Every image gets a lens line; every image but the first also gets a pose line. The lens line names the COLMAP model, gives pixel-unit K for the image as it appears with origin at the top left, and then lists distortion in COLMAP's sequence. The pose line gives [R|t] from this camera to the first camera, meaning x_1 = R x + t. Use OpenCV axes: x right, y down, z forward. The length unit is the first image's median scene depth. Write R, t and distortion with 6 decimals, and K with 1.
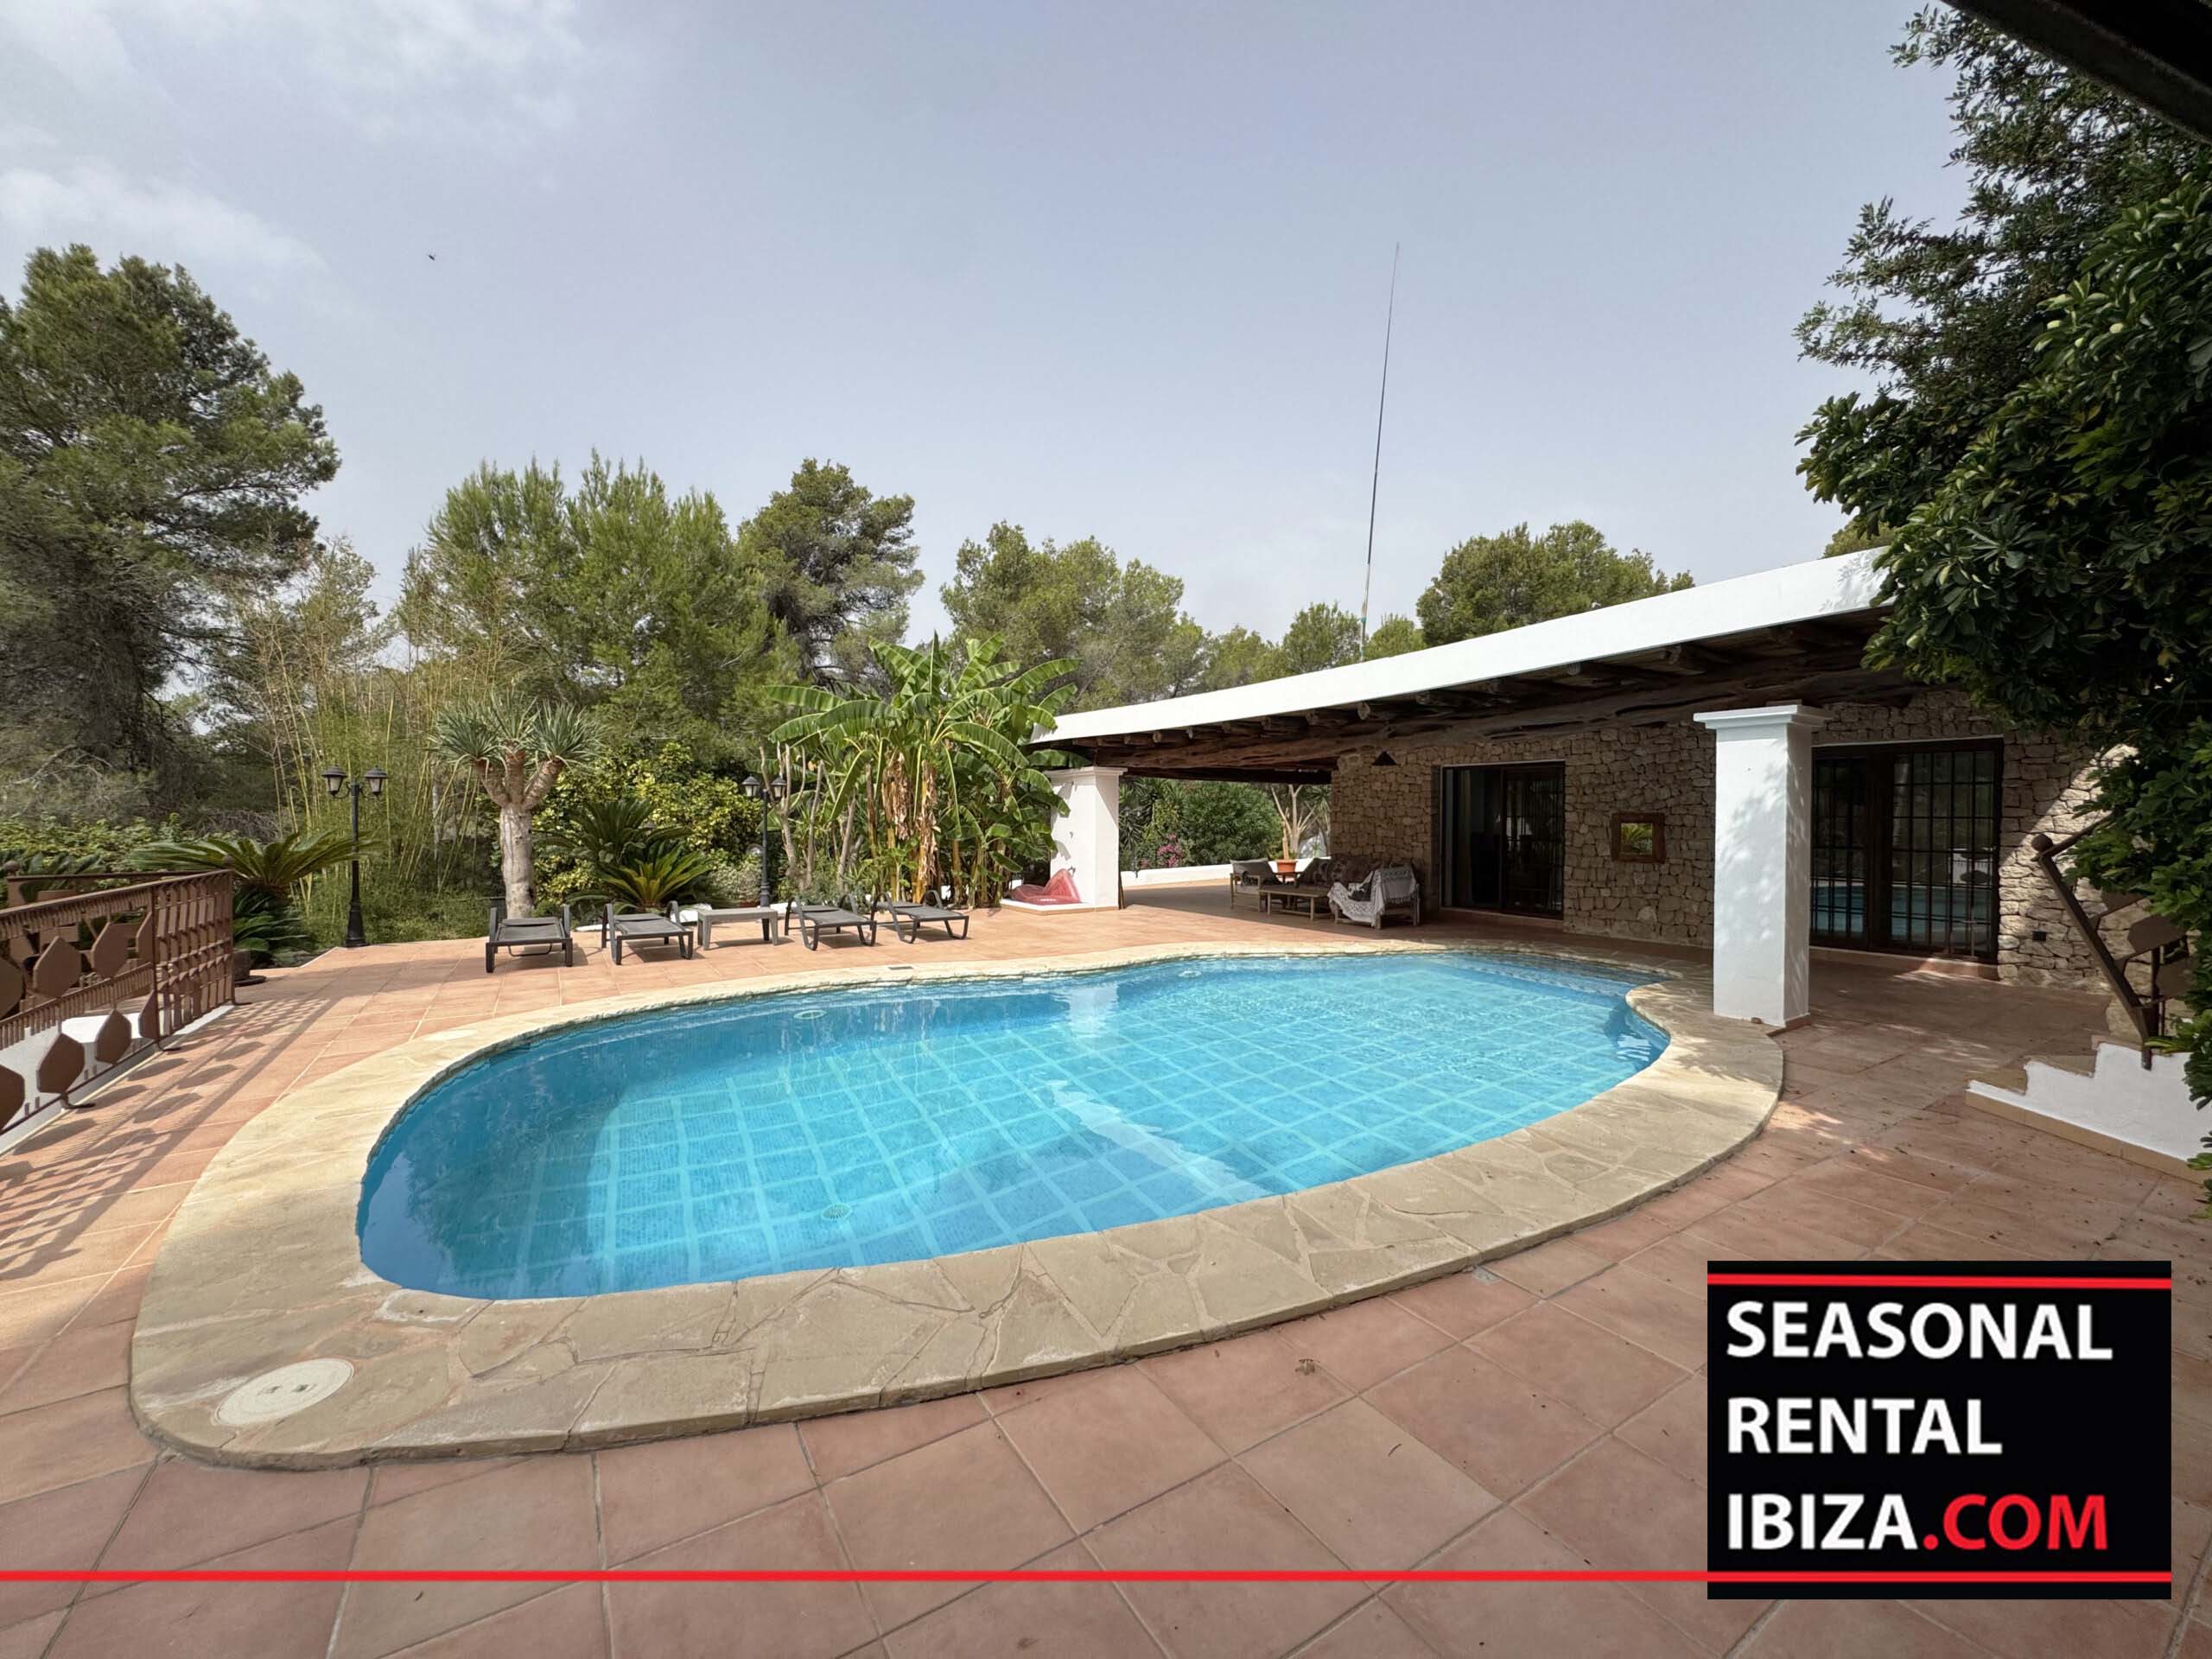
lens RADIAL K [[887.0, 0, 1105.3], [0, 887.0, 825.4], [0, 0, 1]] dist [-0.002959, 0.000132]
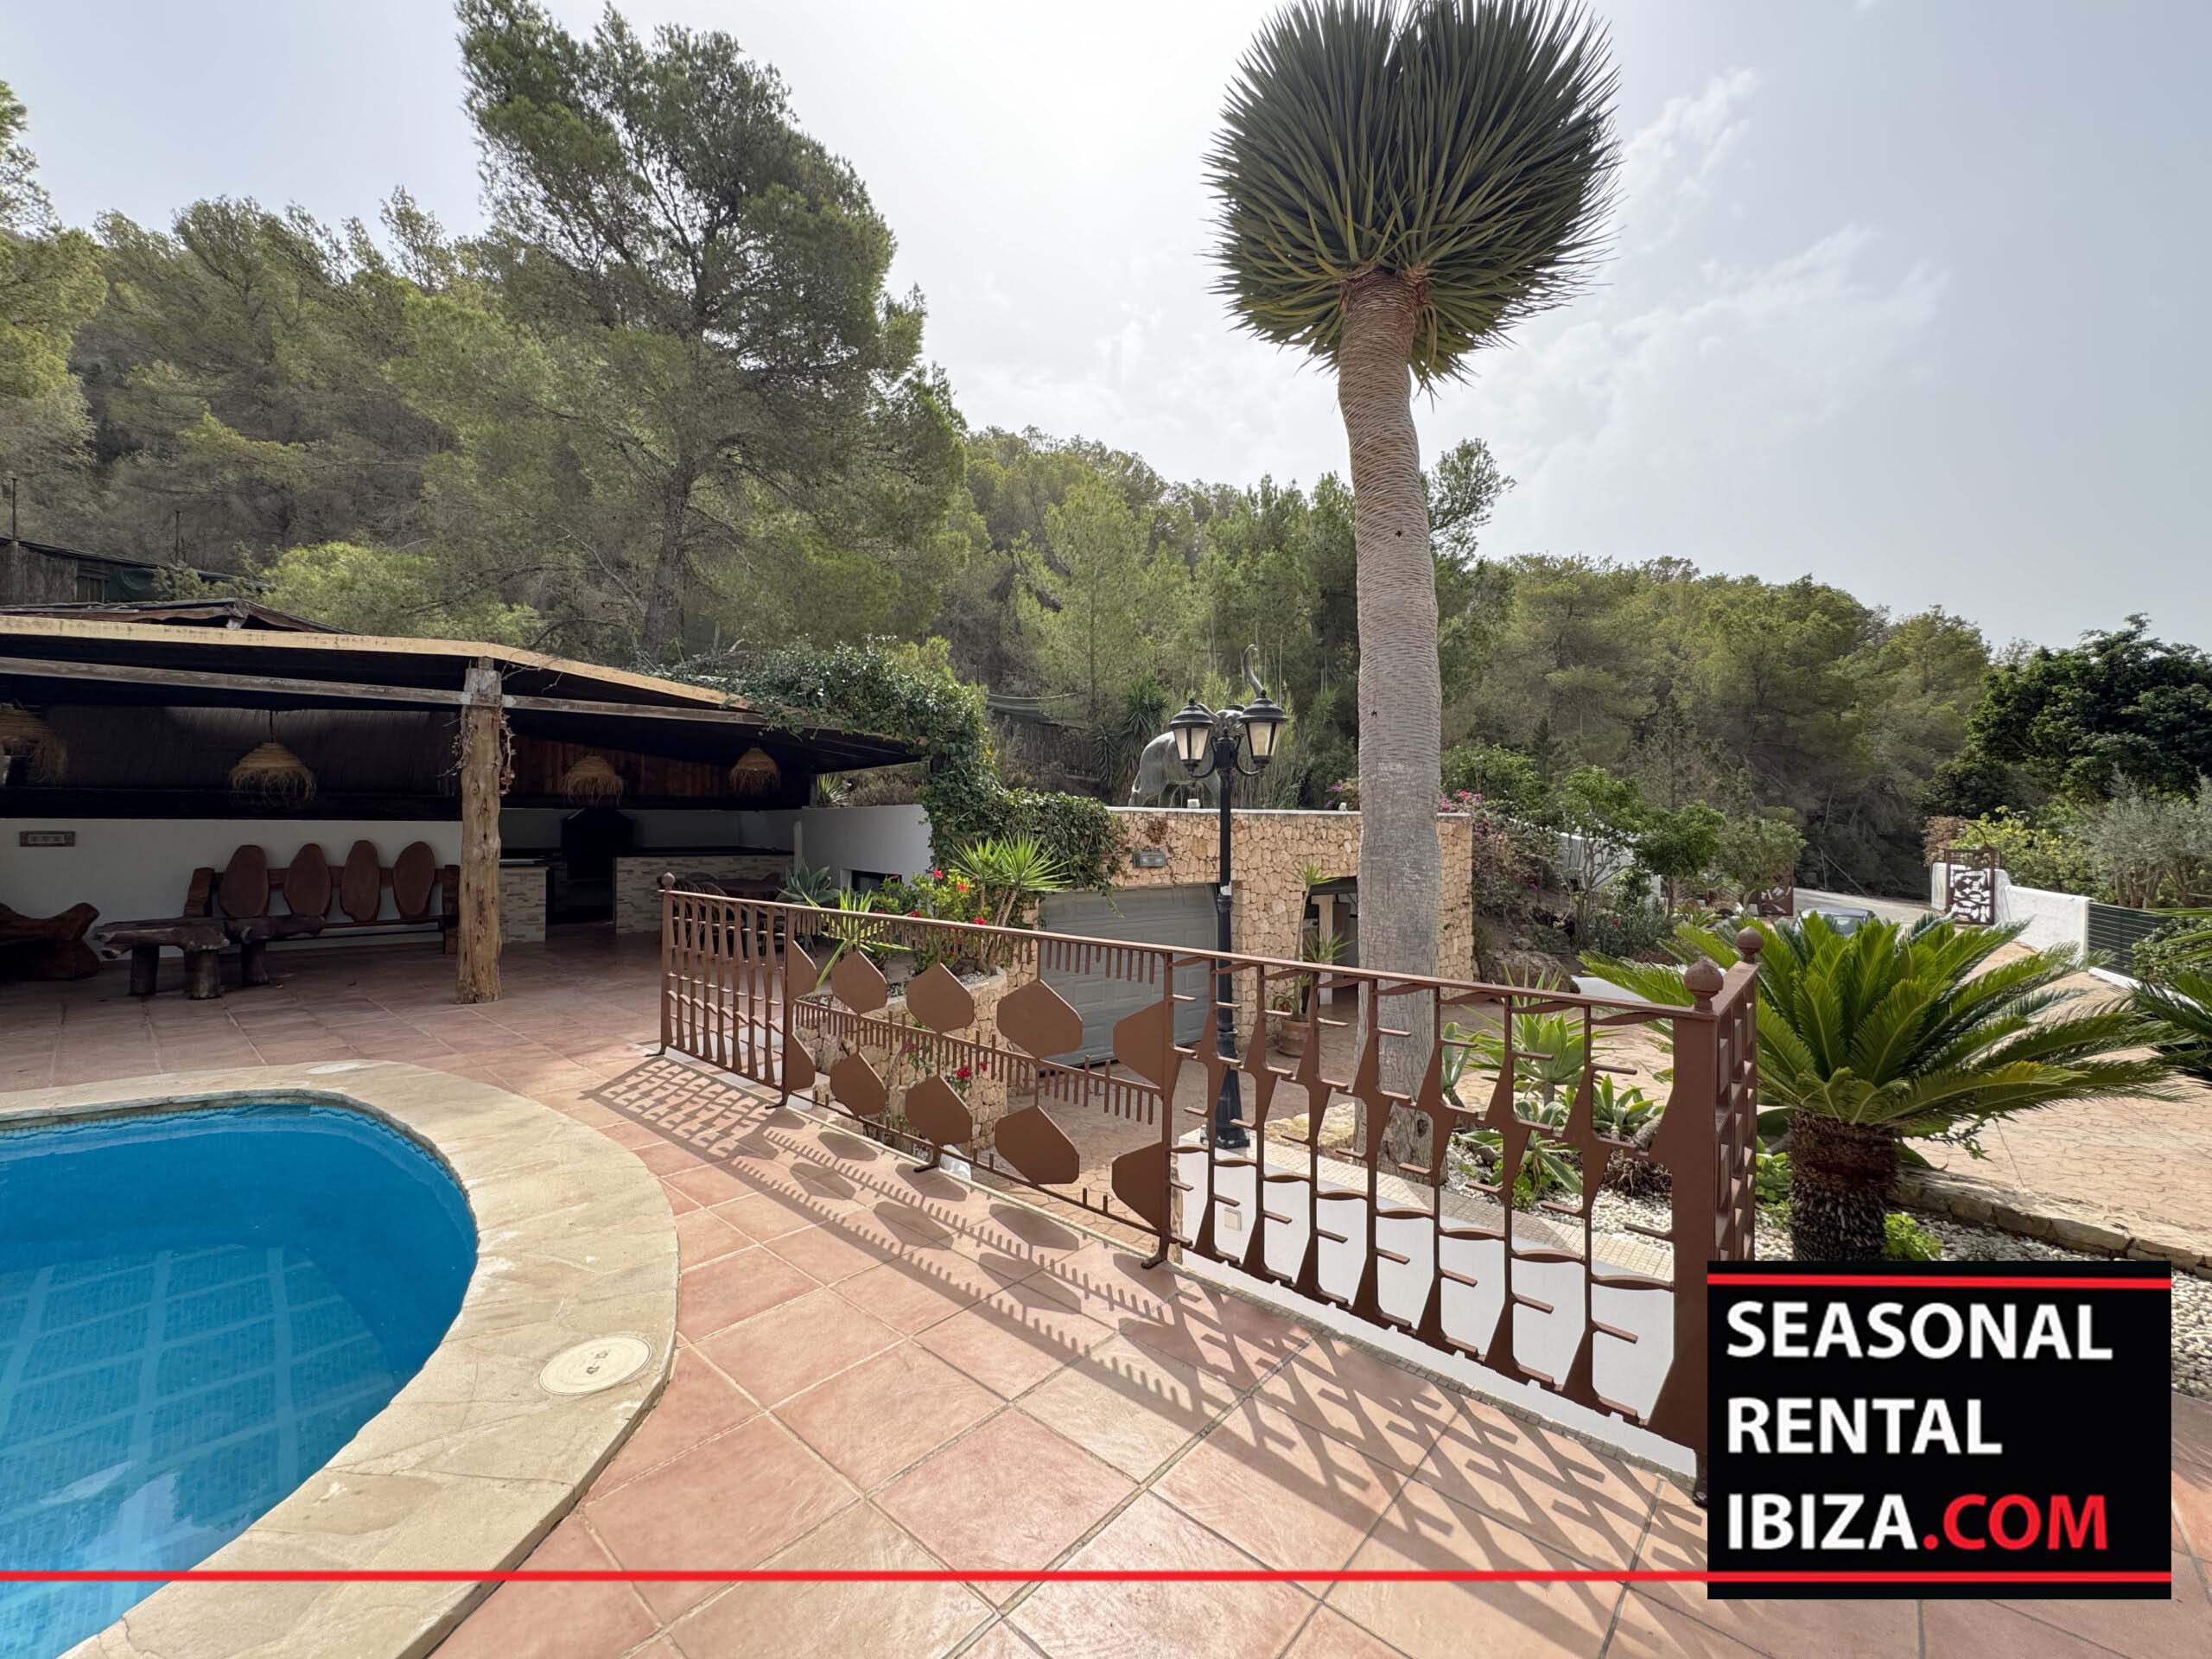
lens RADIAL K [[887.0, 0, 1105.3], [0, 887.0, 825.4], [0, 0, 1]] dist [-0.002959, 0.000132]
pose [[-0.958399, -0.008474, -0.285305, -0.440623], [-0.011761, 0.999883, 0.009809, -0.007322], [0.285189, 0.012757, -0.958387, 0.757397]]
